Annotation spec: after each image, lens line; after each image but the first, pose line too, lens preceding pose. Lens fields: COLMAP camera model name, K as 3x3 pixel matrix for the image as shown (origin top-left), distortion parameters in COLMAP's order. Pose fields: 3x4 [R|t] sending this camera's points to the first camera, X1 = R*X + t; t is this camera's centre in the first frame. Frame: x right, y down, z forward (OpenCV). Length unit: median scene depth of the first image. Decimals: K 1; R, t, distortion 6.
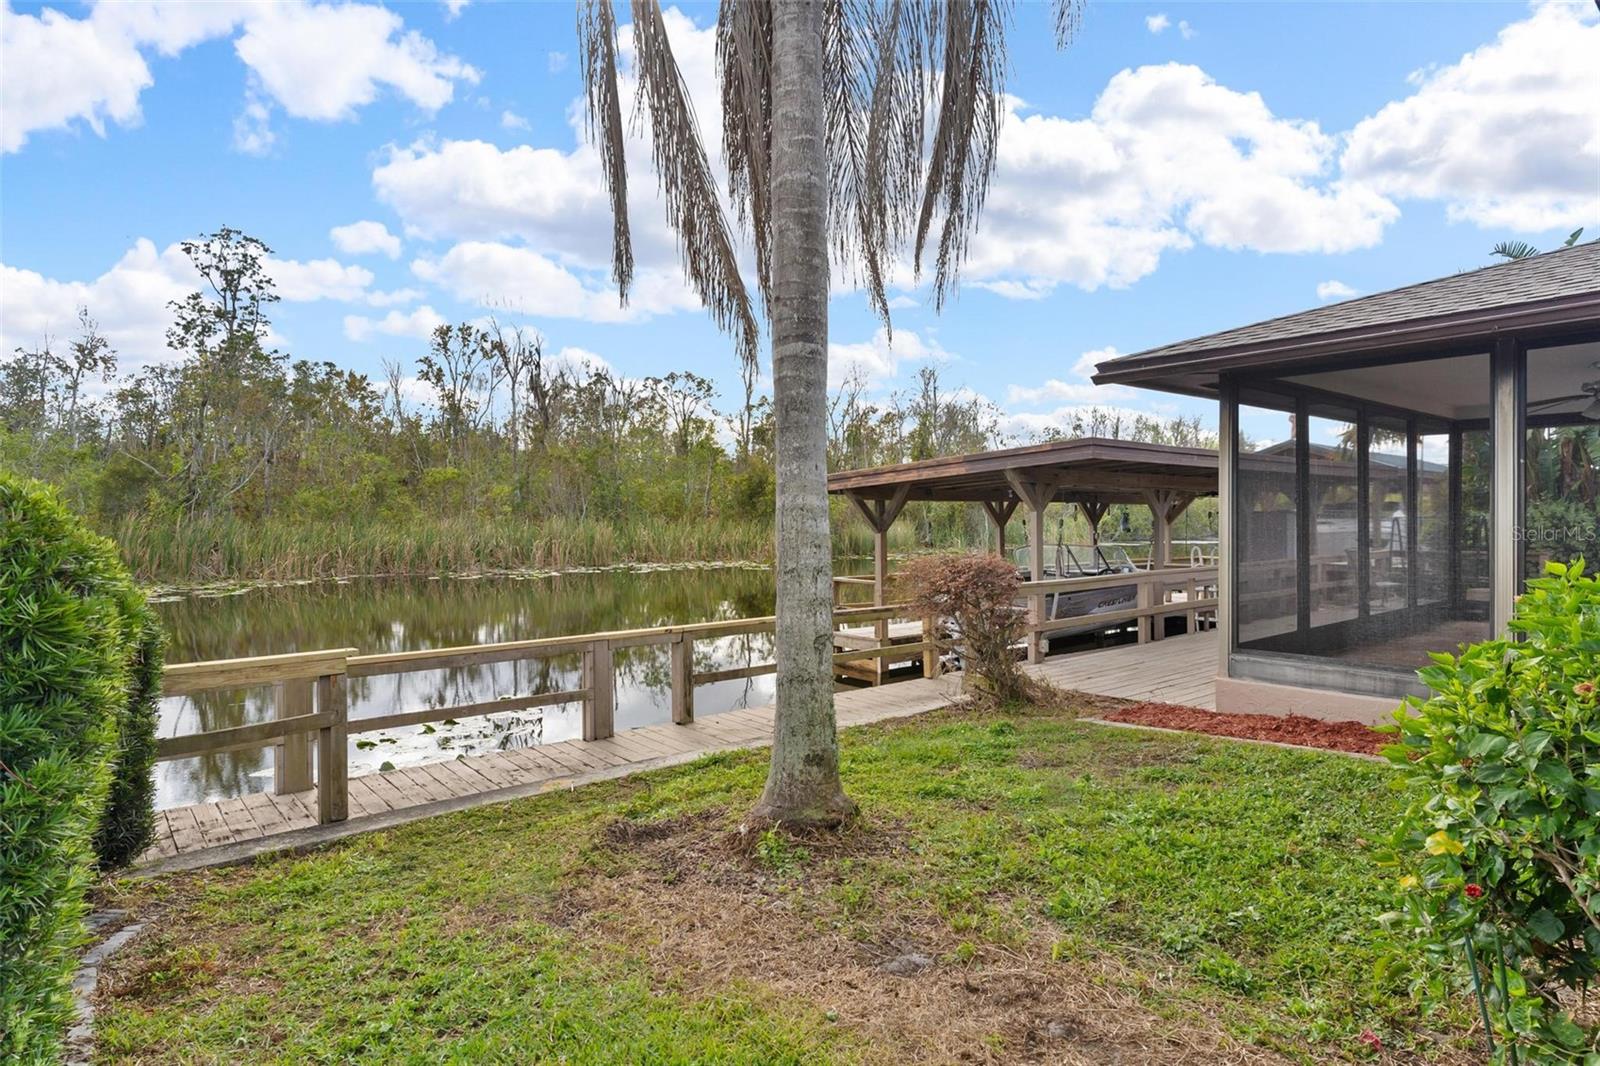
lens RADIAL K [[894.7, 0, 799.4], [0, 894.7, 528.8], [0, 0, 1]] dist [0.004243, 0.000097]
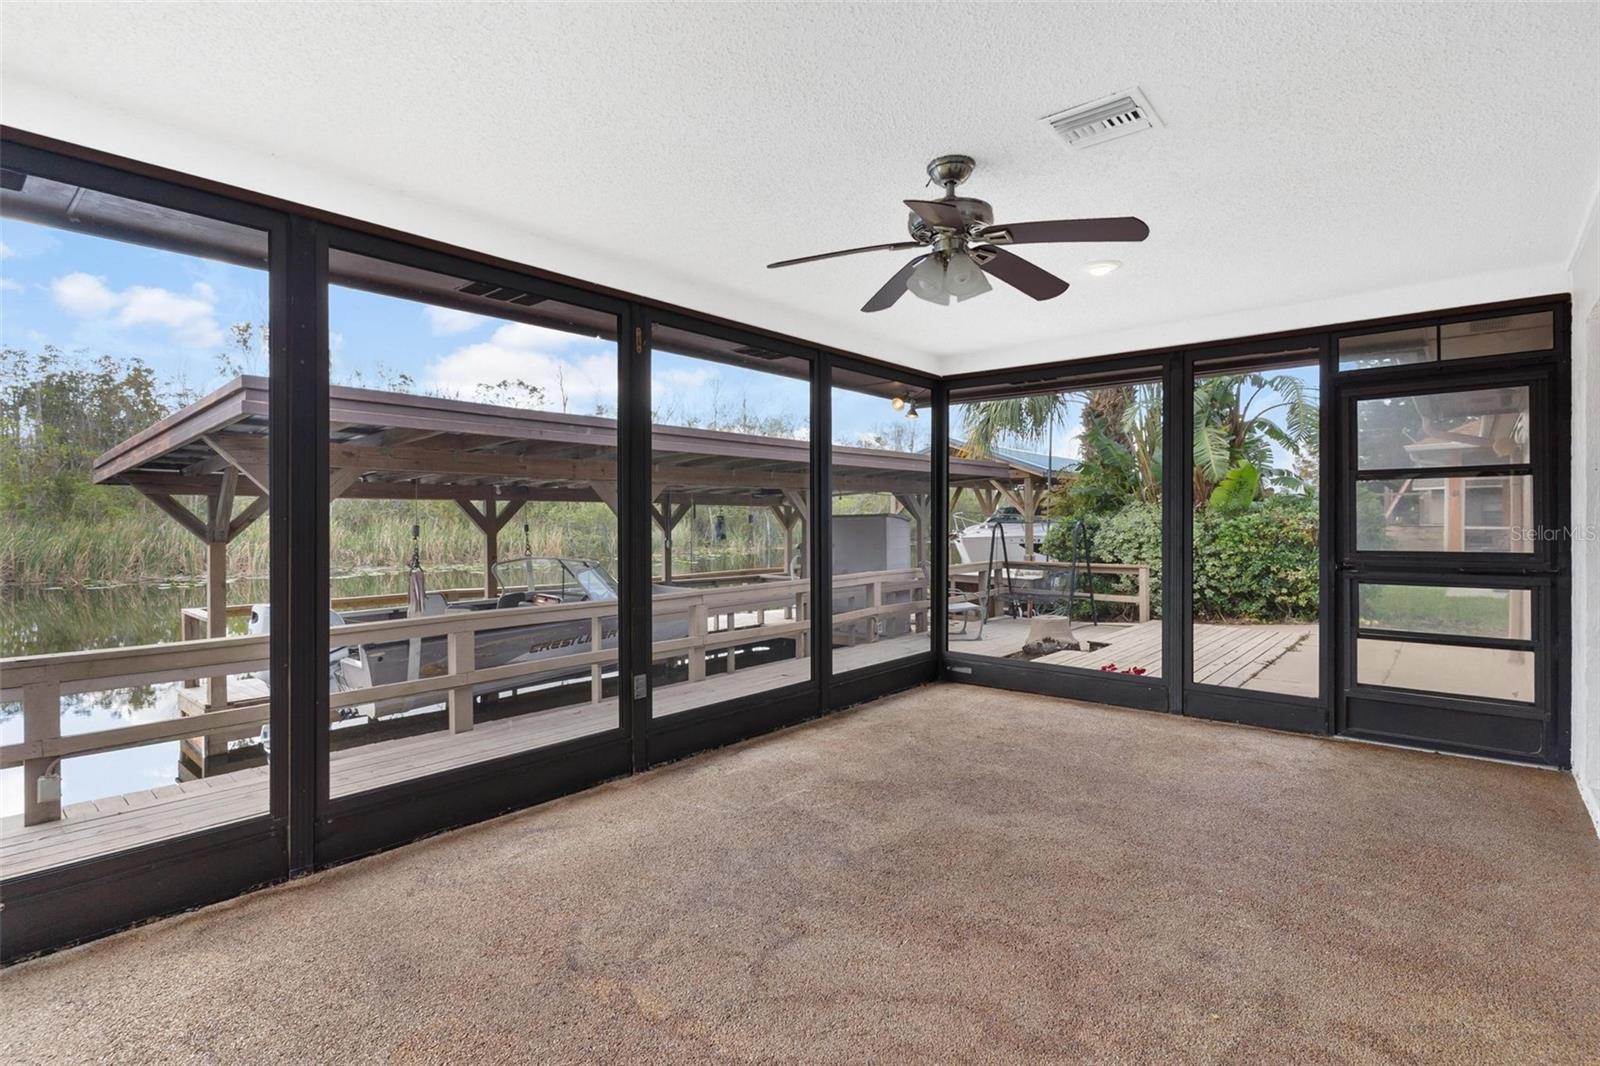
lens RADIAL K [[780.0, 0, 805.8], [0, 780.0, 526.0], [0, 0, 1]] dist [0.002409, -0.002460]
pose [[0.987048, 0.003127, 0.160397, 0.070932], [-0.002386, 0.999986, -0.004812, -0.001208], [-0.160409, 0.004367, 0.987041, 0.058736]]
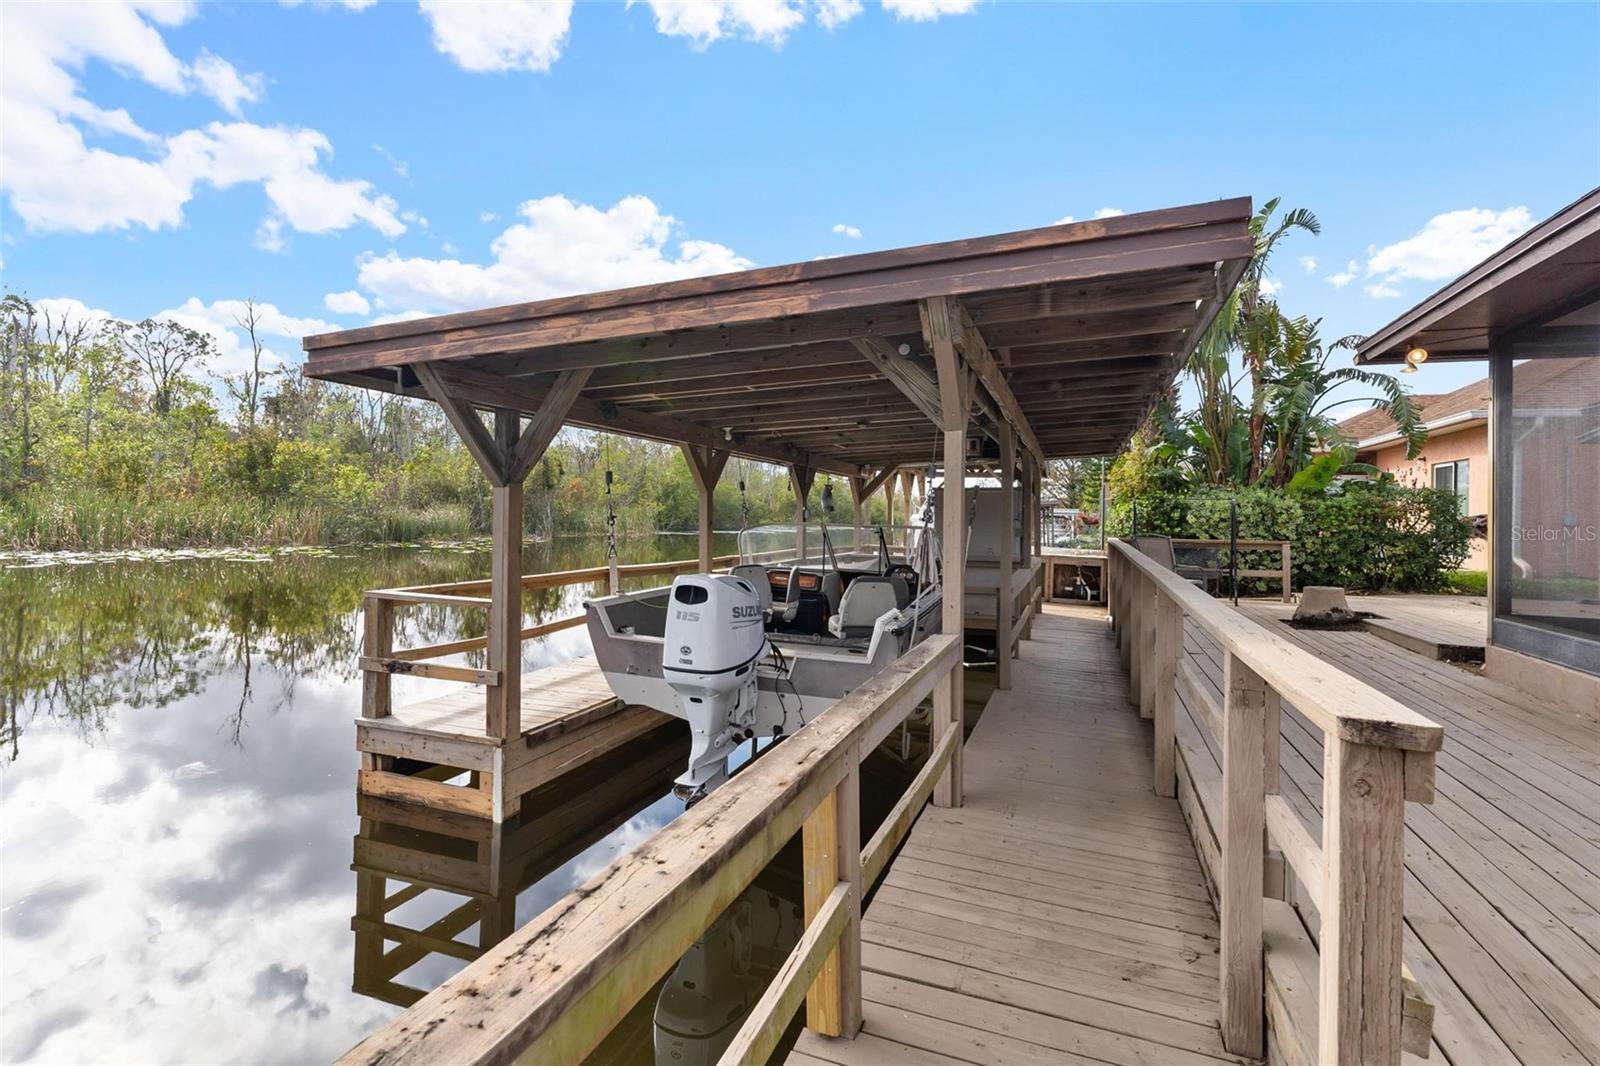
lens RADIAL K [[780.0, 0, 786.2], [0, 780.0, 516.6], [0, 0, 1]] dist [0.002409, -0.002460]
pose [[0.861274, 0.021888, 0.507669, 0.002868], [-0.019482, 0.999760, -0.010052, 0.003193], [-0.507767, -0.001233, 0.861493, 0.102860]]
